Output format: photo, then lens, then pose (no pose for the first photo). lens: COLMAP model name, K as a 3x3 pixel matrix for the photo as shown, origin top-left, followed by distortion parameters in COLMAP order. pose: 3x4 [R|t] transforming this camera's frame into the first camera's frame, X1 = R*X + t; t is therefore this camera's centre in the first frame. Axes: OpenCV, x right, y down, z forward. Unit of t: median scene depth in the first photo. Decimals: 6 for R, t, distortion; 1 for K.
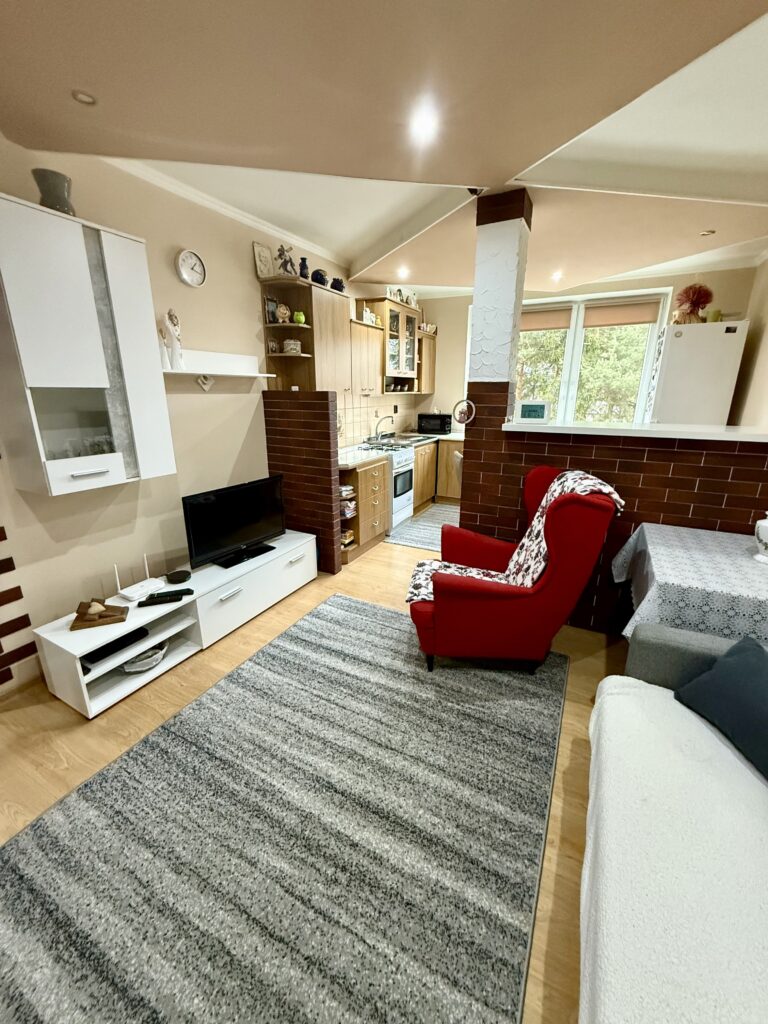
lens RADIAL K [[407.0, 0, 383.8], [0, 407.0, 507.9], [0, 0, 1]] dist [-0.001971, 0.000668]
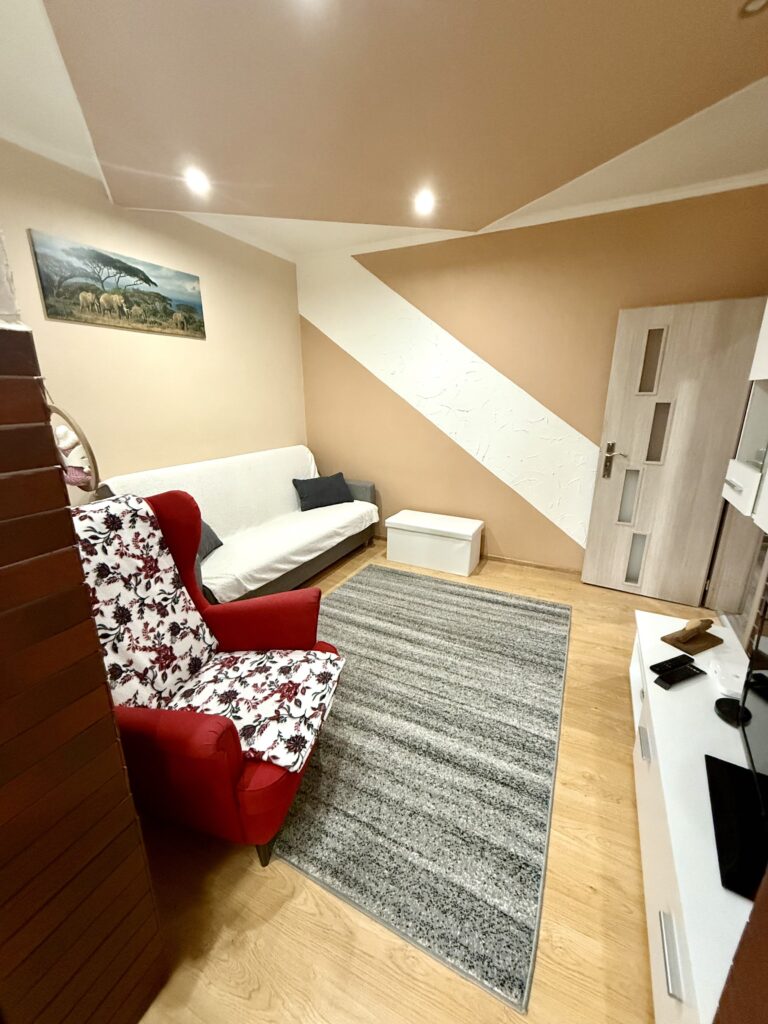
lens RADIAL K [[407.0, 0, 381.7], [0, 407.0, 509.6], [0, 0, 1]] dist [-0.001971, 0.000668]
pose [[-0.999884, 0.001259, -0.015211, -0.001566], [-0.007099, 0.843870, 0.536501, -0.418034], [0.013512, 0.536546, -0.843763, 1.497626]]
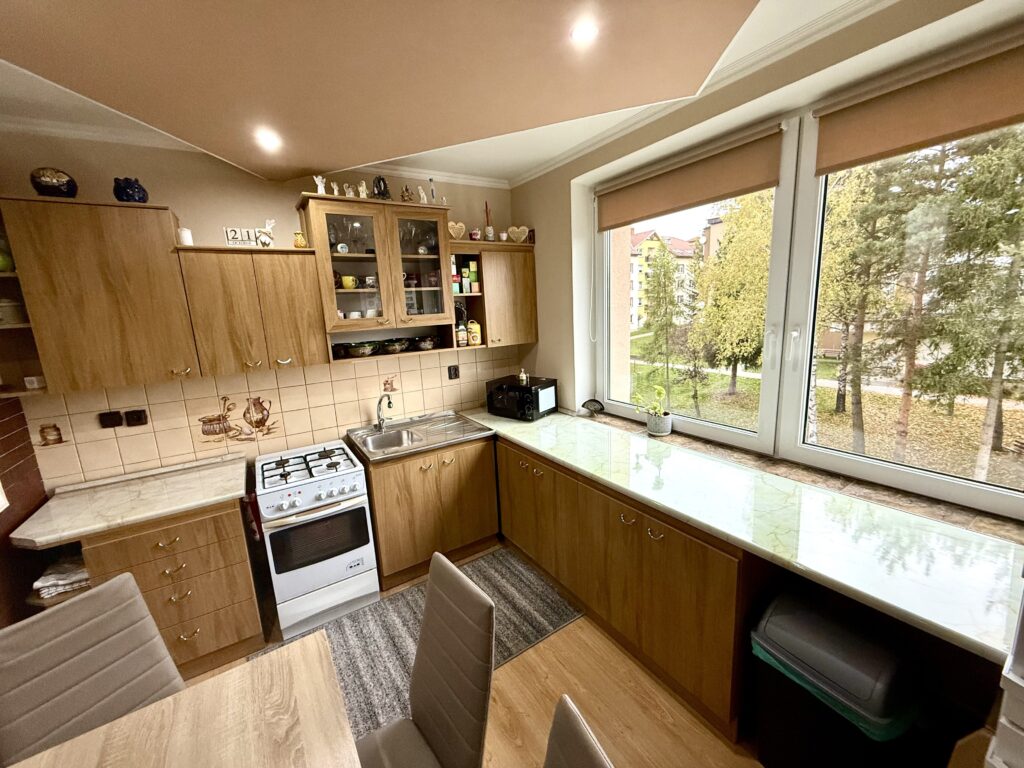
lens RADIAL K [[407.0, 0, 508.7], [0, 407.0, 381.4], [0, 0, 1]] dist [-0.001971, 0.000668]
pose [[0.867685, 0.042312, -0.495311, 0.964362], [-0.086429, 0.994037, -0.066491, -0.478923], [0.489544, 0.100502, 0.866167, 1.274943]]
